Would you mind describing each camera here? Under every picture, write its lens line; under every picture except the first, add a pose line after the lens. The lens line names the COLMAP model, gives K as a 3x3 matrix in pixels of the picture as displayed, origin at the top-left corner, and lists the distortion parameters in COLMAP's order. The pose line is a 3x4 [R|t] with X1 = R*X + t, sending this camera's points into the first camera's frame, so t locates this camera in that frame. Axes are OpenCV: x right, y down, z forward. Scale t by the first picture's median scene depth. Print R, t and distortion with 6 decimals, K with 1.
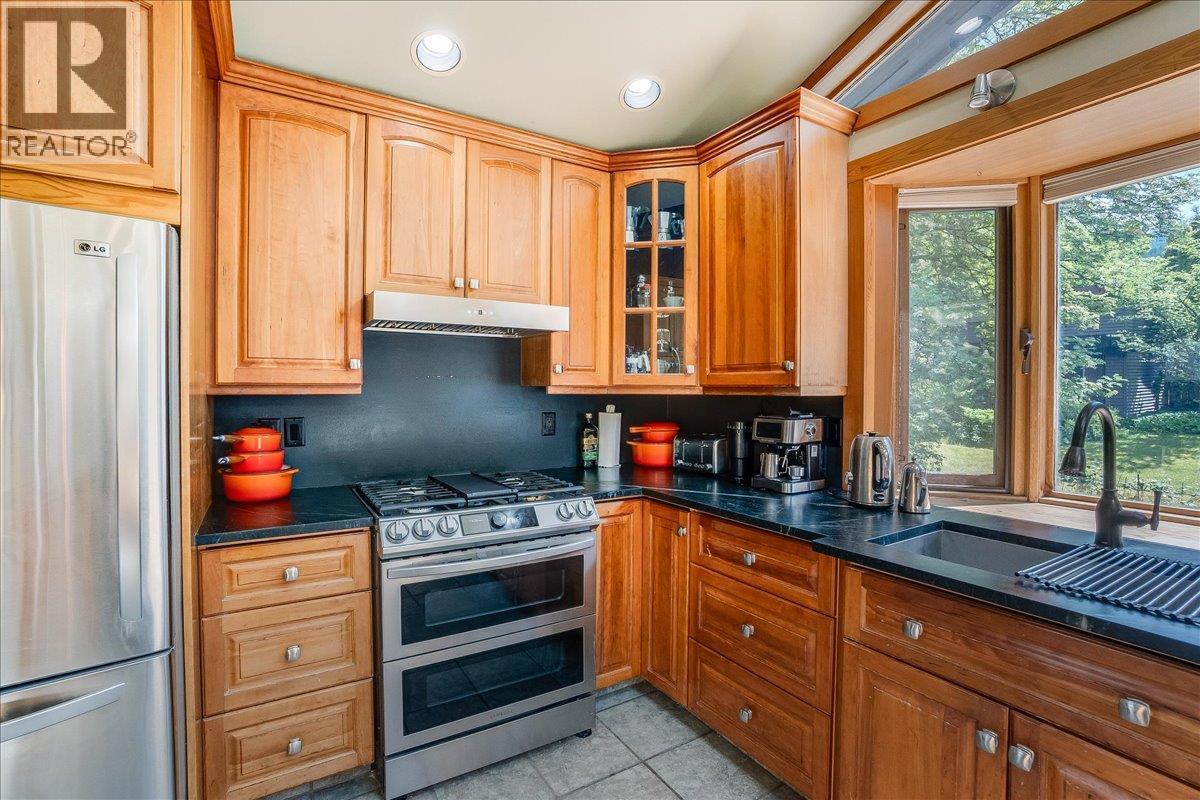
lens RADIAL K [[526.6, 0, 592.6], [0, 526.6, 397.3], [0, 0, 1]] dist [-0.062783, 0.021839]
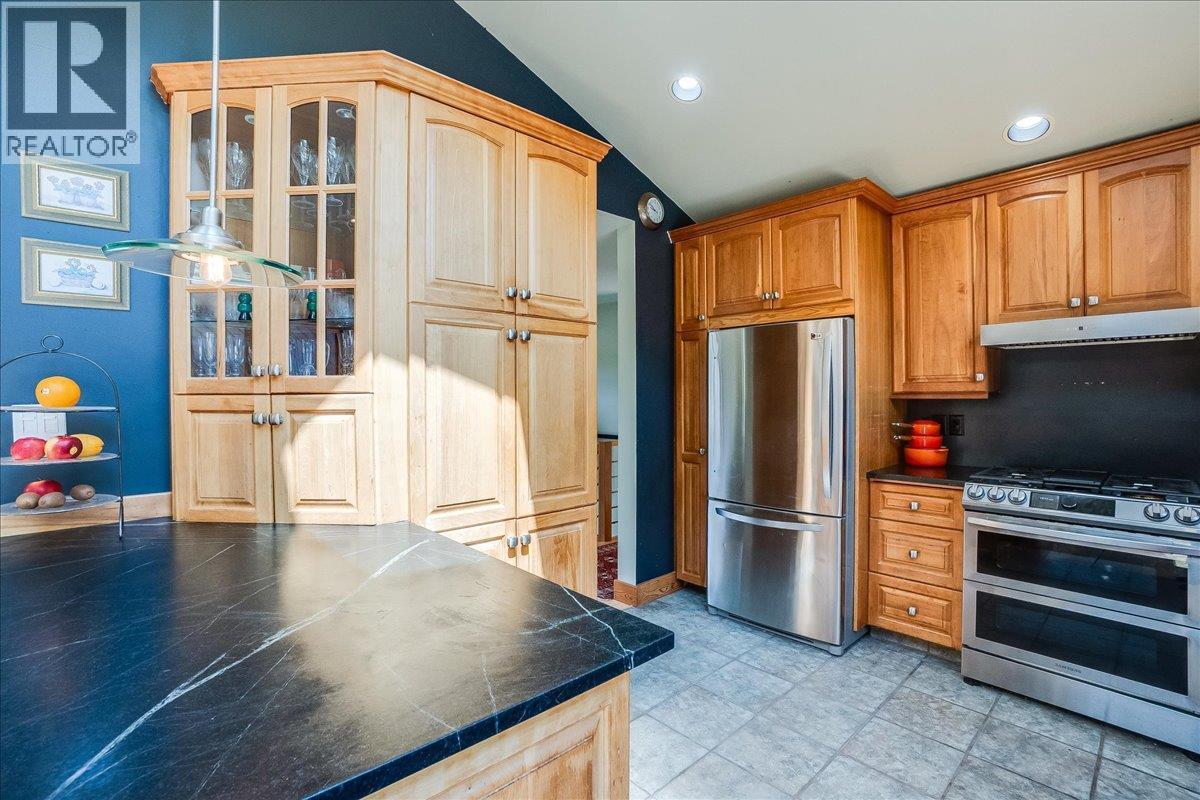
lens RADIAL K [[526.6, 0, 592.6], [0, 526.6, 397.3], [0, 0, 1]] dist [-0.062783, 0.021839]
pose [[0.172441, -0.002057, -0.985018, 0.725286], [-0.009777, 0.999945, -0.003800, 0.005961], [0.984971, 0.010286, 0.172412, -0.265105]]
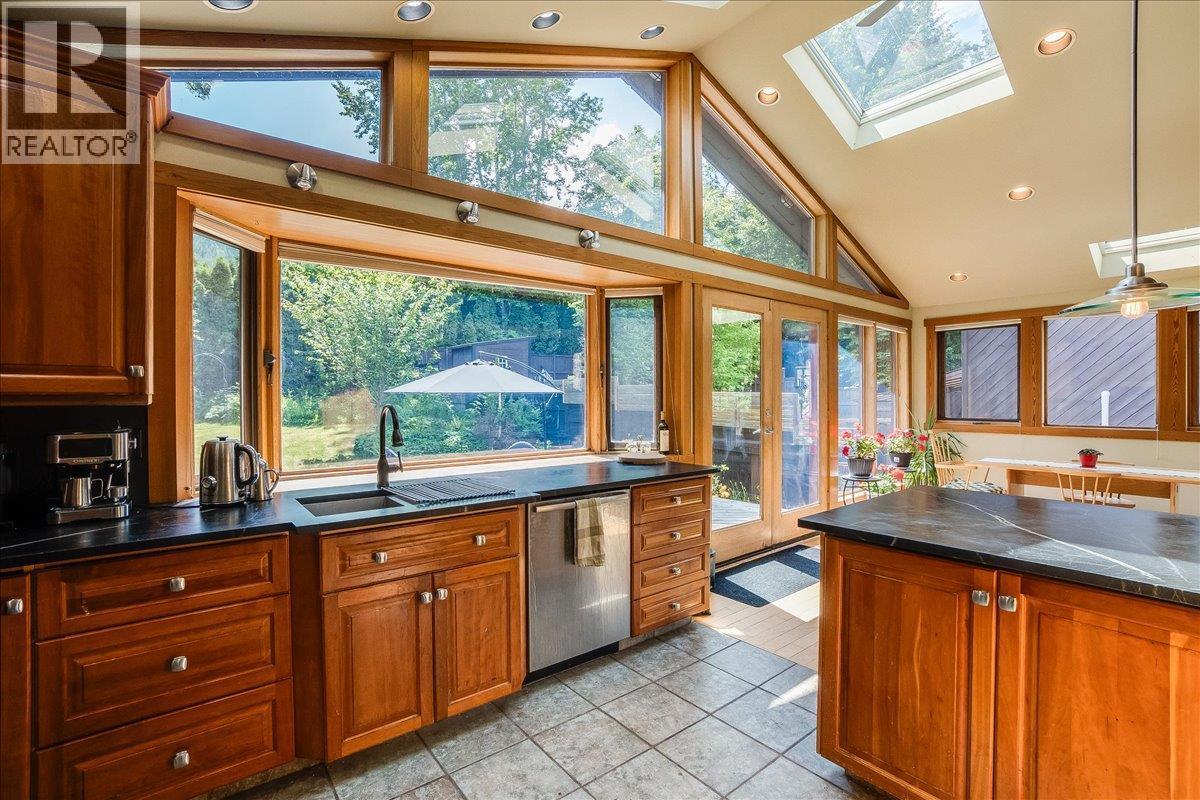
lens RADIAL K [[526.6, 0, 592.6], [0, 526.6, 397.3], [0, 0, 1]] dist [-0.062783, 0.021839]
pose [[-0.105292, -0.003808, 0.994434, -0.717231], [0.013015, 0.999902, 0.005207, -0.013261], [-0.994356, 0.013491, -0.105232, 0.401764]]
